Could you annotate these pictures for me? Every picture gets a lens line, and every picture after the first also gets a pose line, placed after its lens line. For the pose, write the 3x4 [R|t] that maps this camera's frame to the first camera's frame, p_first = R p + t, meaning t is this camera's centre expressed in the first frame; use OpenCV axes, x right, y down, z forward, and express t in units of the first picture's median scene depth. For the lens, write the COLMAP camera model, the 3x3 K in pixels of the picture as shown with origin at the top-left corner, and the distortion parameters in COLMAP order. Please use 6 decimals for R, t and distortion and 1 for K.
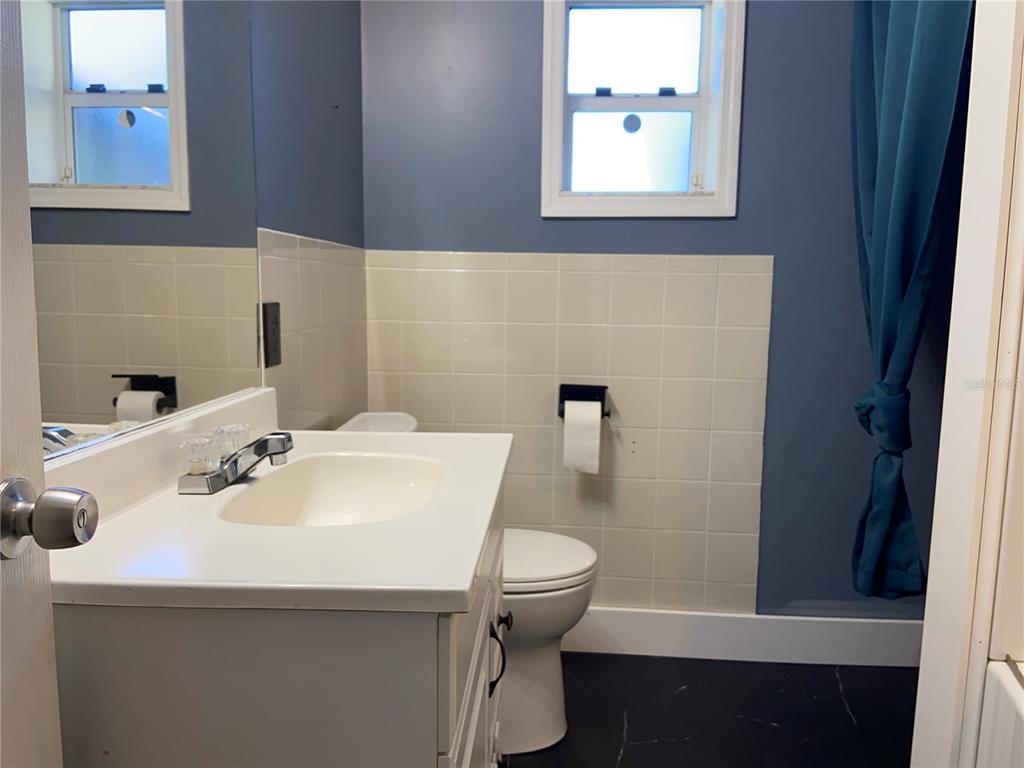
lens RADIAL K [[772.8, 0, 512.0], [0, 772.8, 384.0], [0, 0, 1]] dist [0.044906, -0.002775]
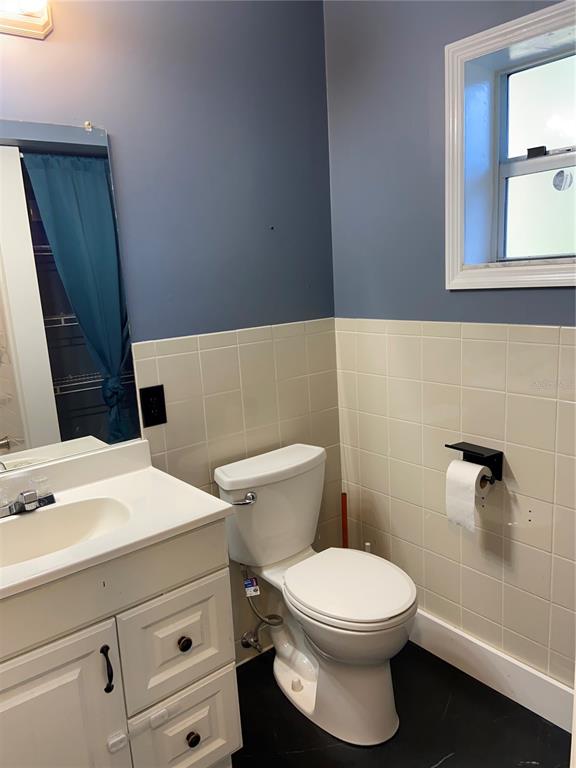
lens RADIAL K [[579.6, 0, 285.6], [0, 579.6, 383.8], [0, 0, 1]] dist [0.044906, -0.002775]
pose [[0.647645, 0.097971, -0.755617, 0.520093], [-0.027765, 0.994075, 0.105091, -0.162746], [0.761436, -0.047082, 0.646528, 0.284461]]
